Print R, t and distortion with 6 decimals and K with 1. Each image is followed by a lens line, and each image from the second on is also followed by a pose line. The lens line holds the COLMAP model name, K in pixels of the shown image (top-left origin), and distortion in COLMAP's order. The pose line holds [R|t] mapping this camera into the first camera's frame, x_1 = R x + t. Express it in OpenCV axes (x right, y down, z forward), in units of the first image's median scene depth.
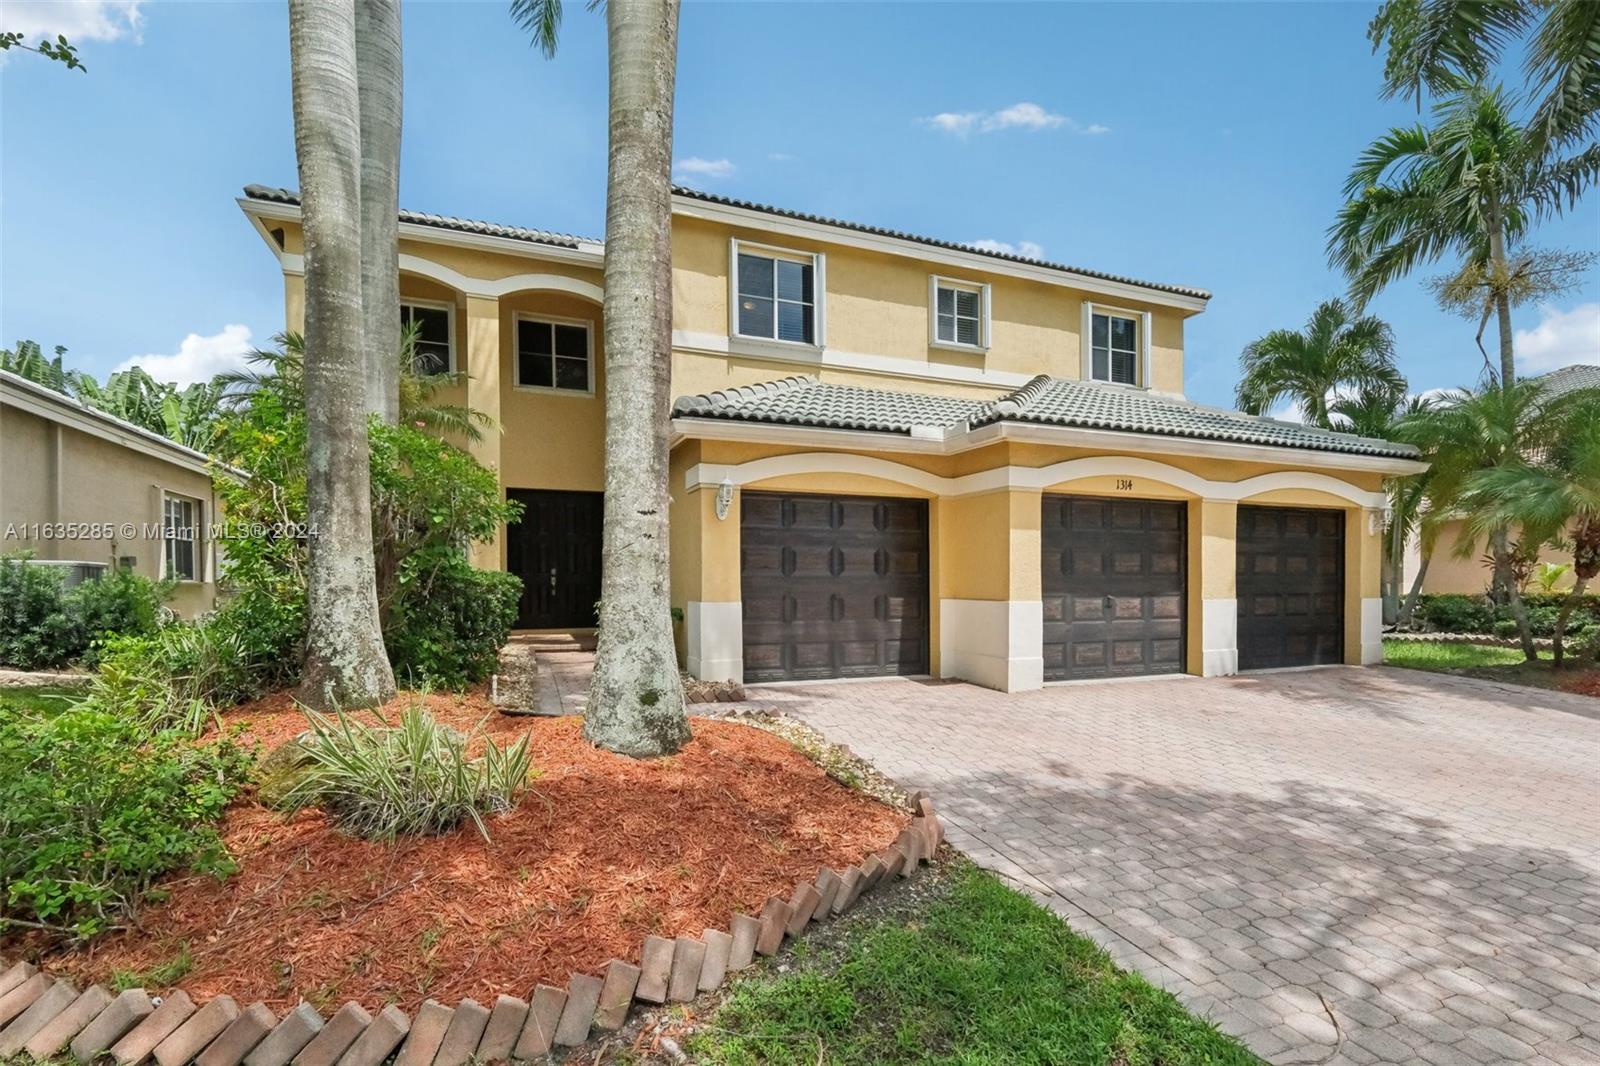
lens RADIAL K [[710.2, 0, 803.4], [0, 710.2, 562.5], [0, 0, 1]] dist [-0.004558, 0.000252]
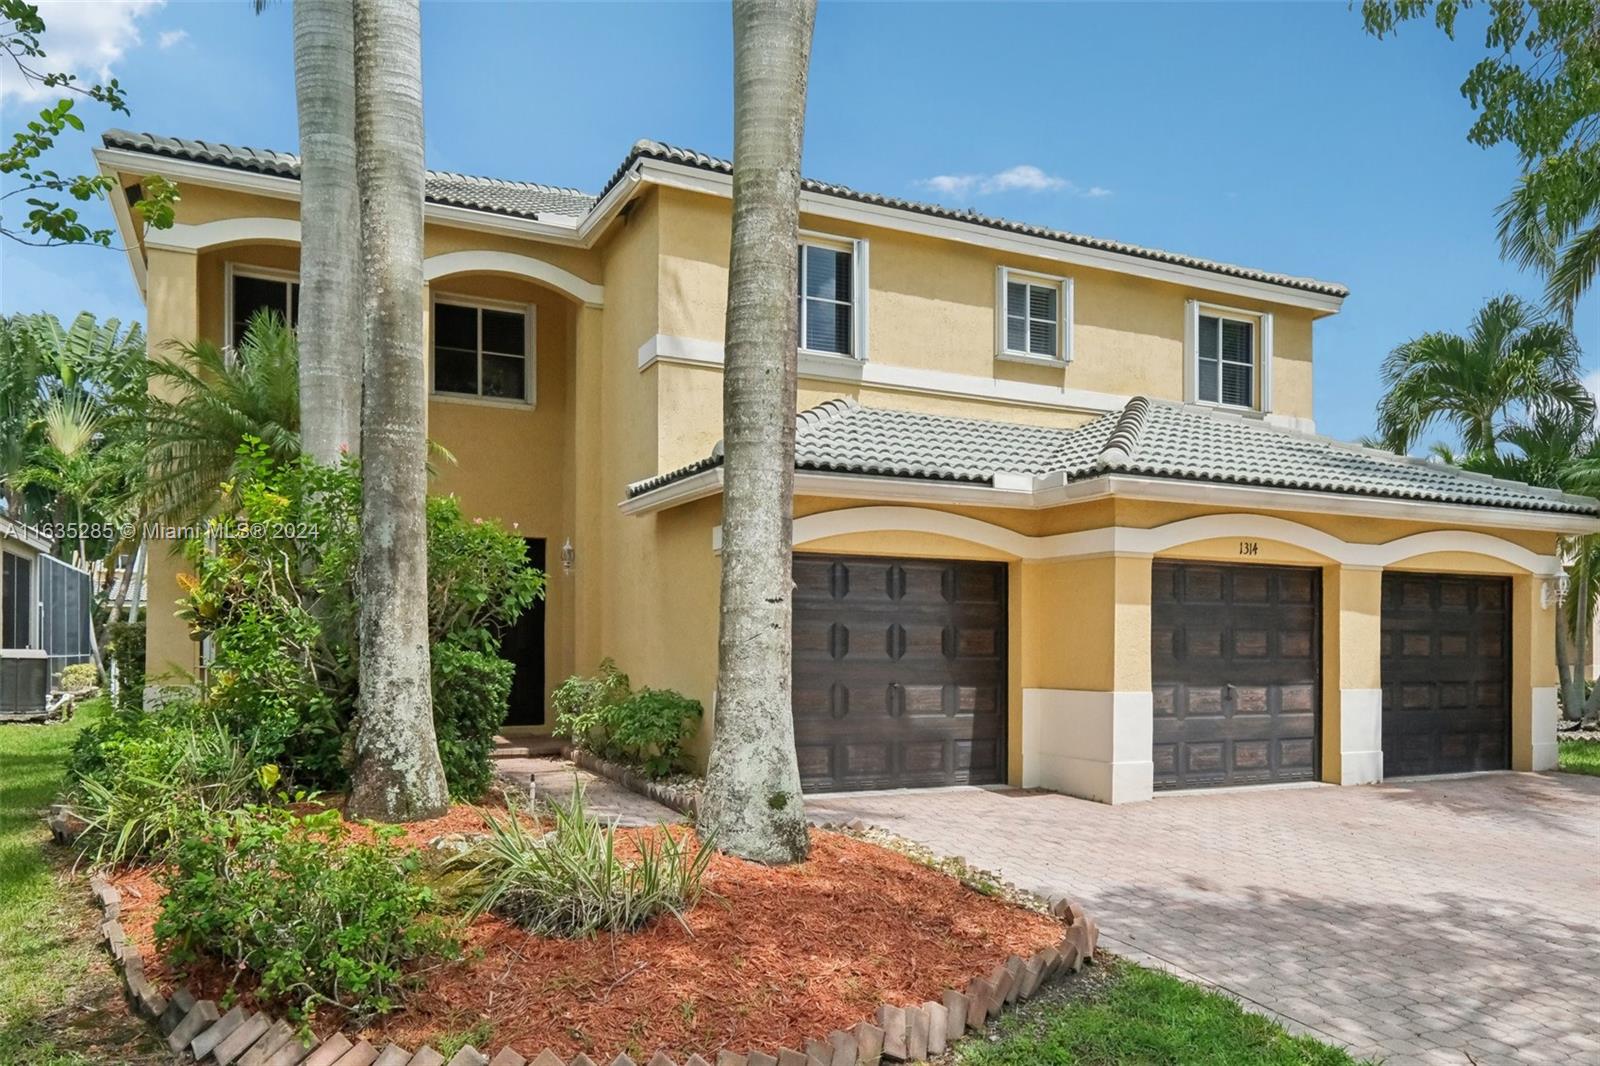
lens RADIAL K [[1113.7, 0, 799.4], [0, 1113.7, 610.2], [0, 0, 1]] dist [0.008718, 0.003764]
pose [[0.997235, 0.005845, 0.074086, -0.206045], [-0.005066, 0.999930, -0.010694, -0.029621], [-0.074143, 0.010289, 0.997195, -0.312881]]
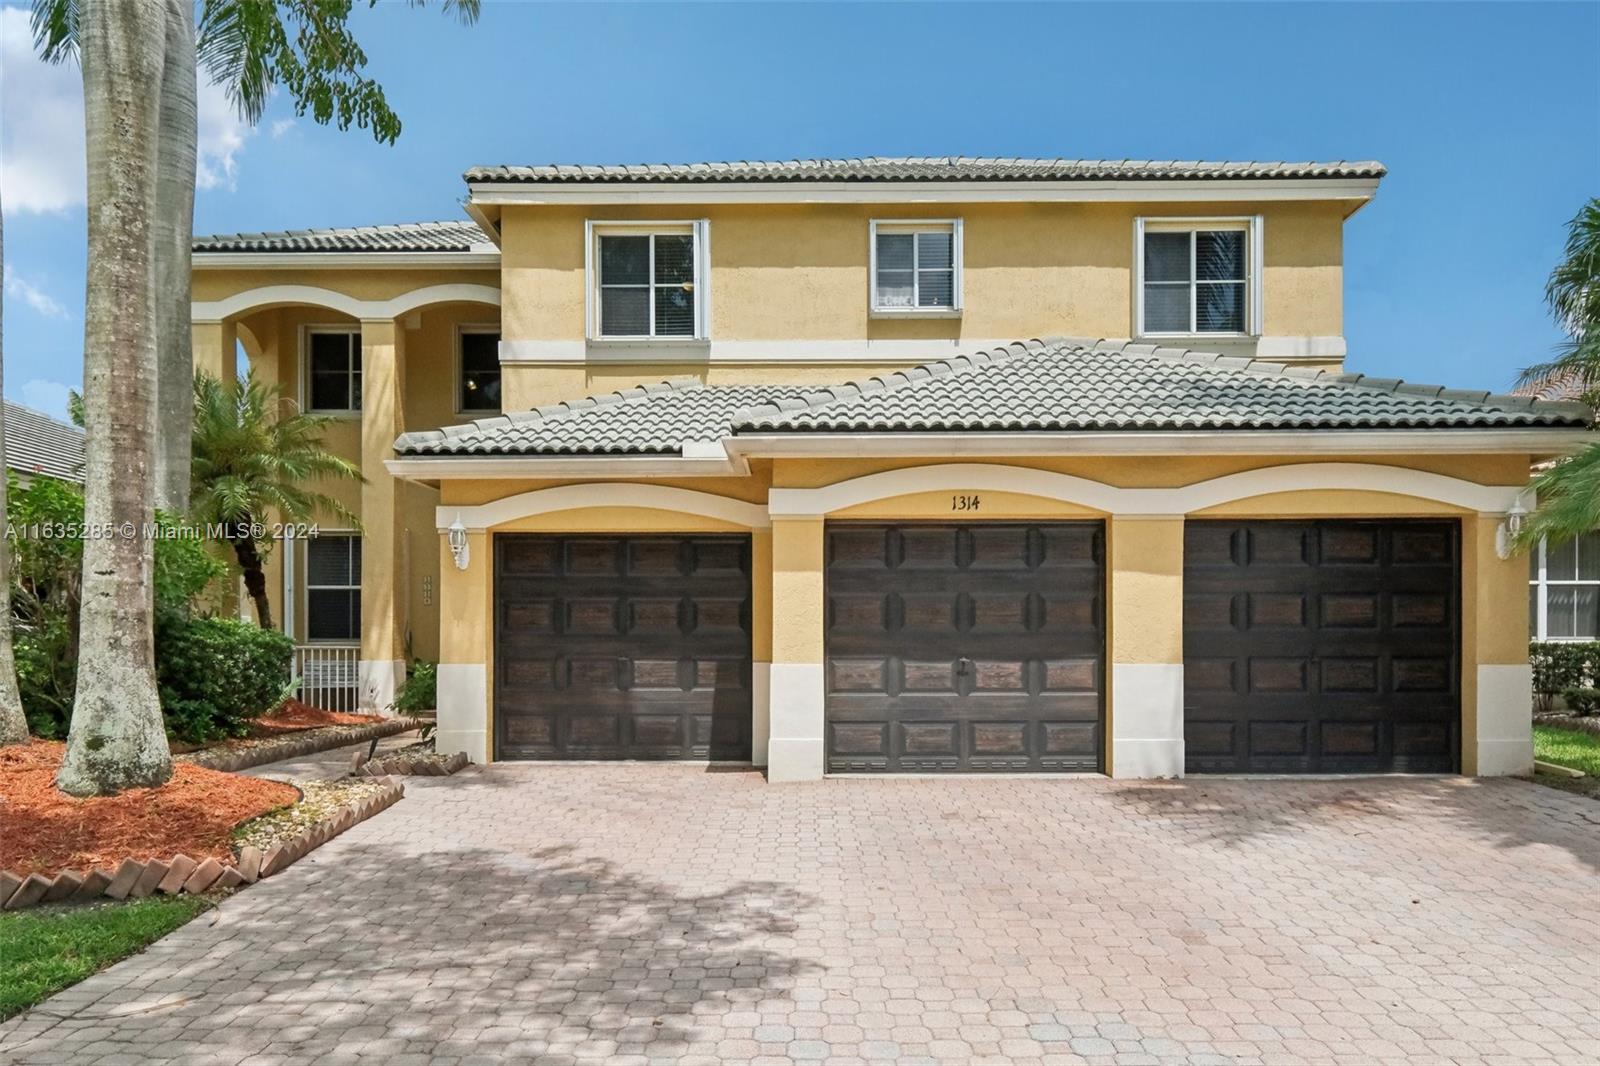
lens RADIAL K [[1139.3, 0, 917.2], [0, 1139.3, 614.0], [0, 0, 1]] dist [0.005773, -0.000697]
pose [[0.929380, -0.014534, -0.368838, 1.094168], [0.012497, 0.999891, -0.007913, 0.014882], [0.368913, 0.002745, 0.929460, -0.113921]]
